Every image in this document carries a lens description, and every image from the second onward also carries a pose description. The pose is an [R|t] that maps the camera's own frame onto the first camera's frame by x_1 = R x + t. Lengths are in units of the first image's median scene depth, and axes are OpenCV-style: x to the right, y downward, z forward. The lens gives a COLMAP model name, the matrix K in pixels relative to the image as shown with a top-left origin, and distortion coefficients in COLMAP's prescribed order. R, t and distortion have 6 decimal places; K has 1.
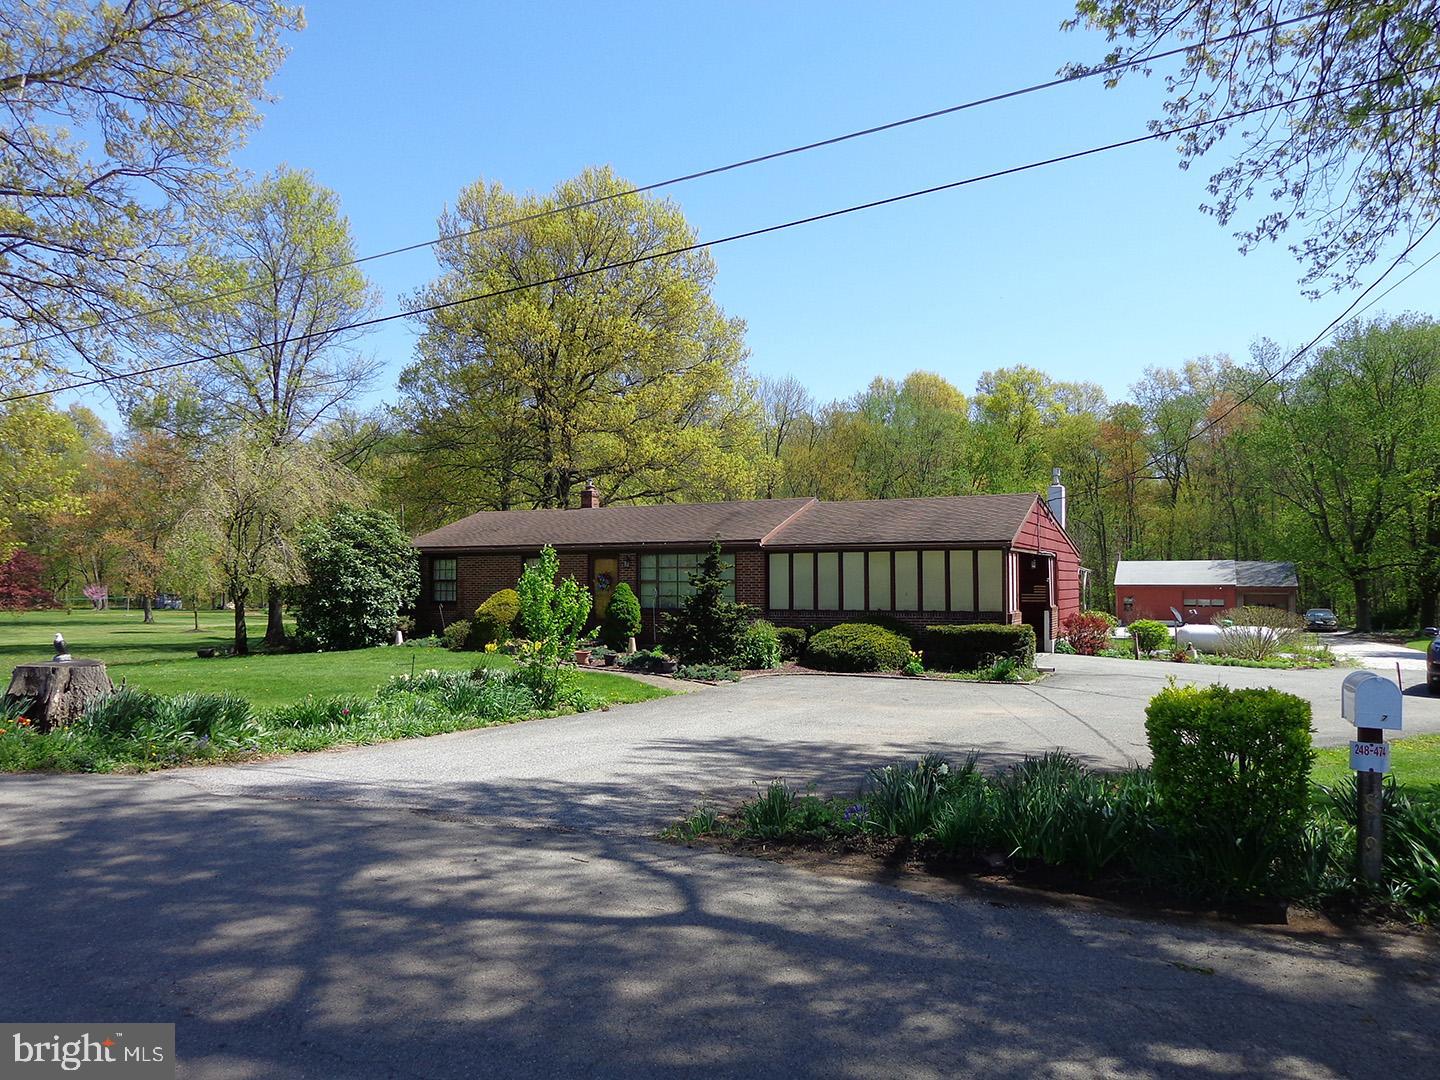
lens RADIAL K [[1015.9, 0, 709.0], [0, 1015.9, 539.1], [0, 0, 1]] dist [0.006763, 0.011001]
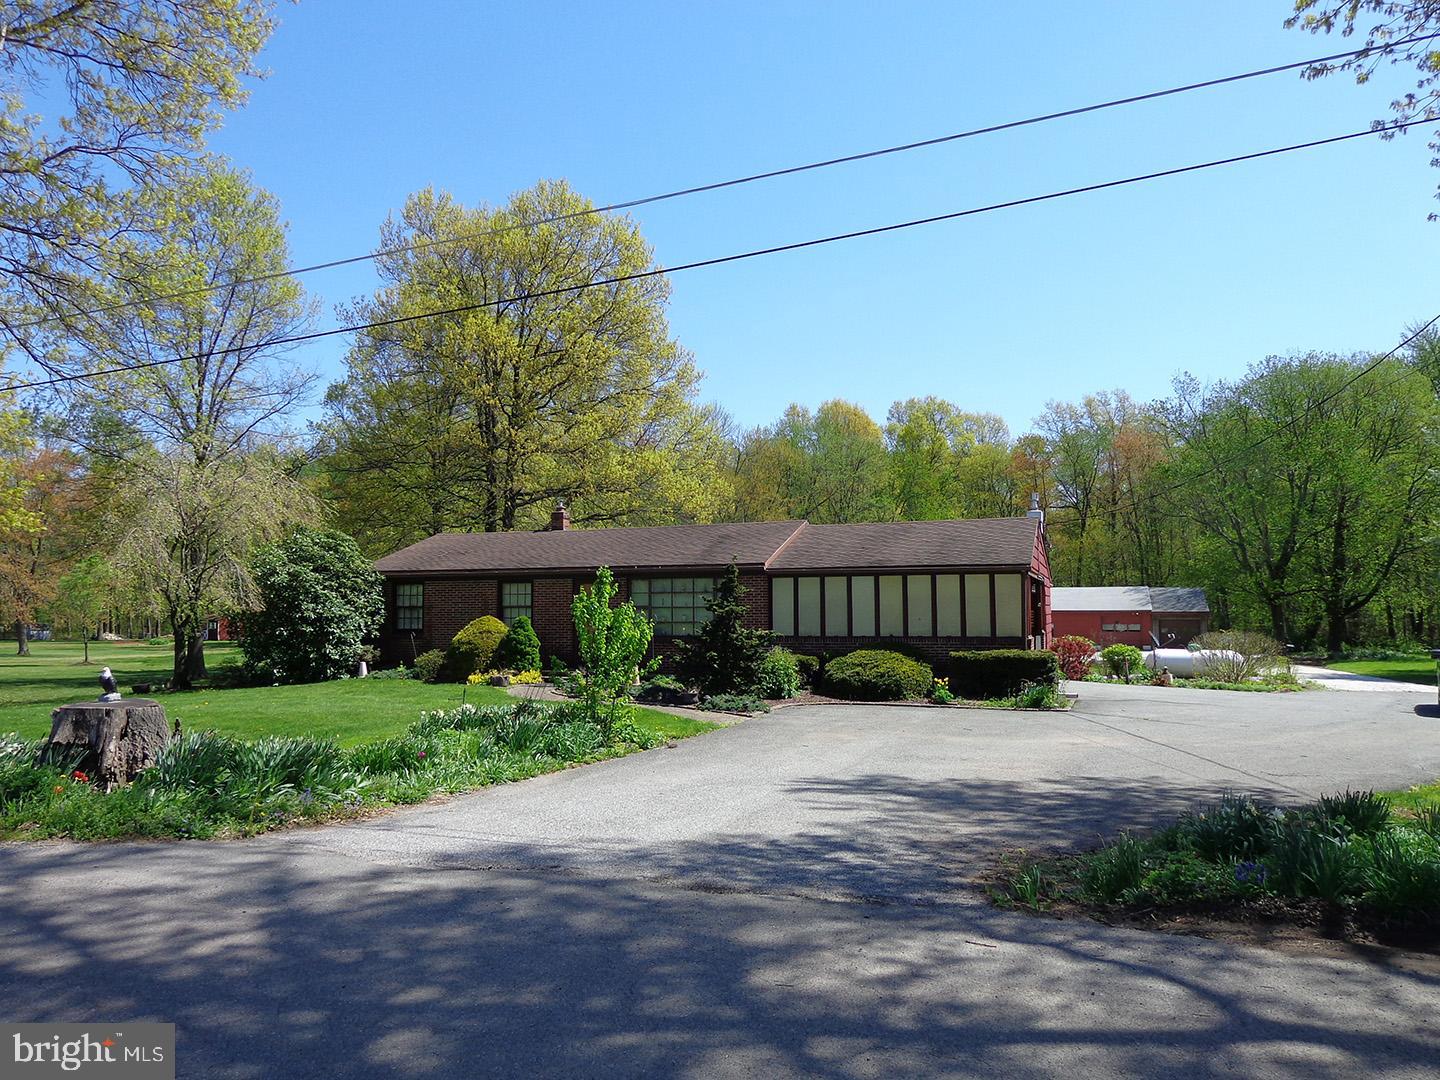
lens RADIAL K [[1015.9, 0, 710.8], [0, 1015.9, 541.8], [0, 0, 1]] dist [0.006763, 0.011001]
pose [[0.994248, 0.004345, 0.107016, -0.096385], [-0.001760, 0.999705, -0.024239, 0.003520], [-0.107089, 0.023911, 0.993962, 0.047763]]
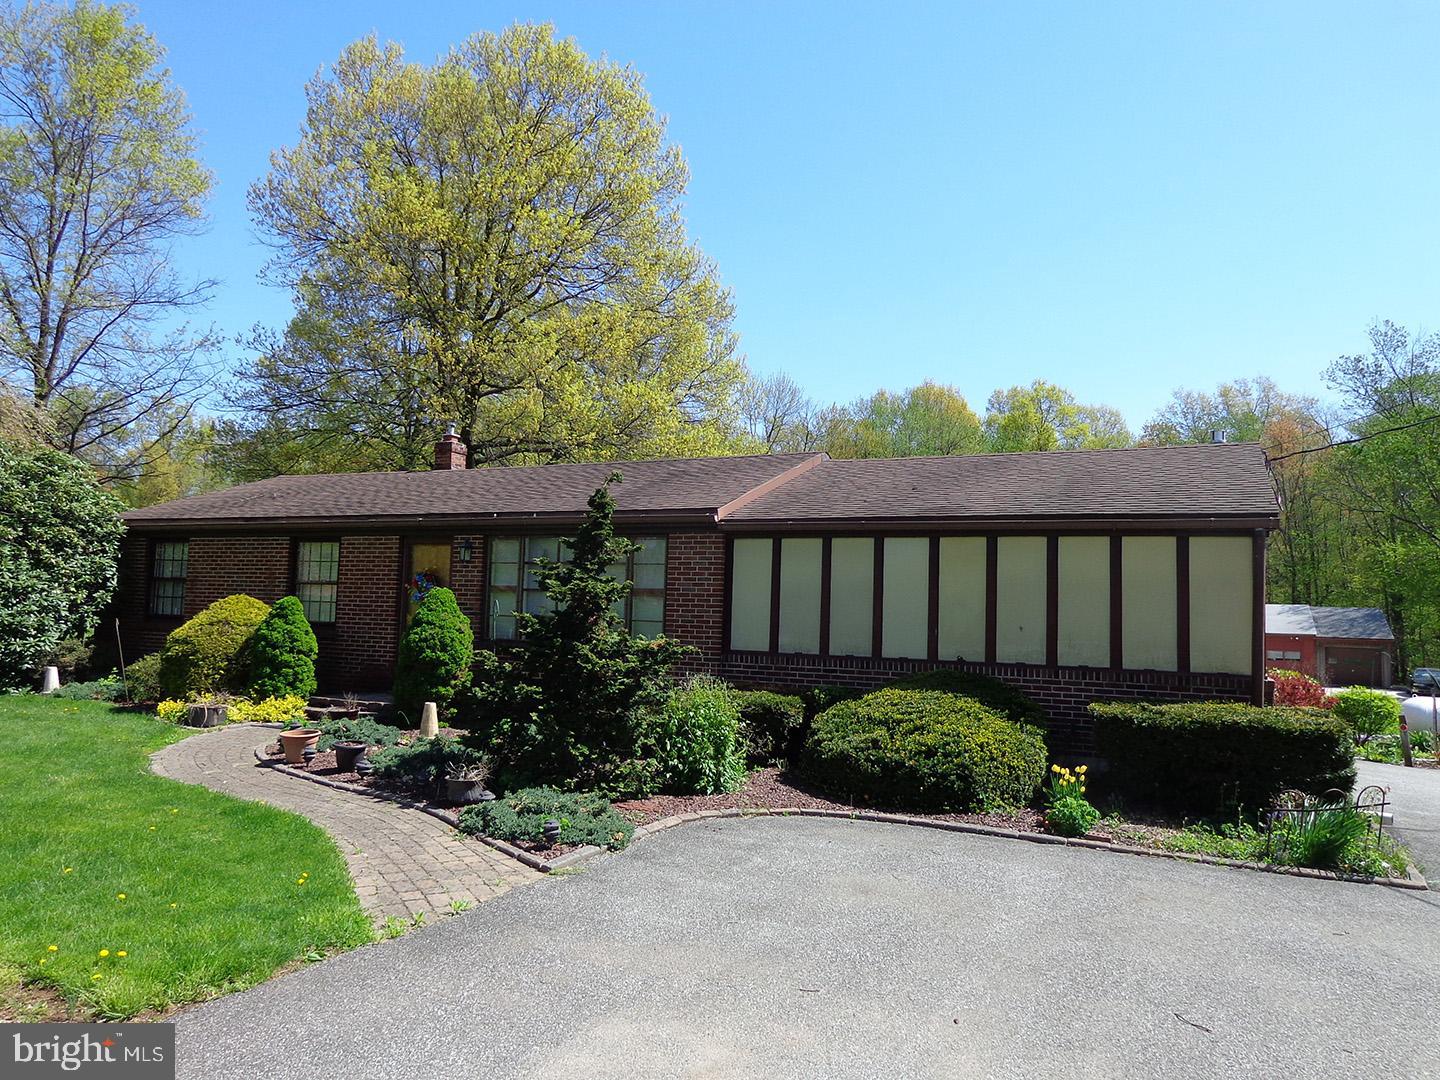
lens RADIAL K [[1015.9, 0, 720.1], [0, 1015.9, 541.5], [0, 0, 1]] dist [0.006763, 0.011001]
pose [[0.999078, 0.036004, 0.023394, 0.038866], [-0.035293, 0.998923, -0.030118, 0.029509], [-0.024453, 0.029265, 0.999273, 0.474979]]
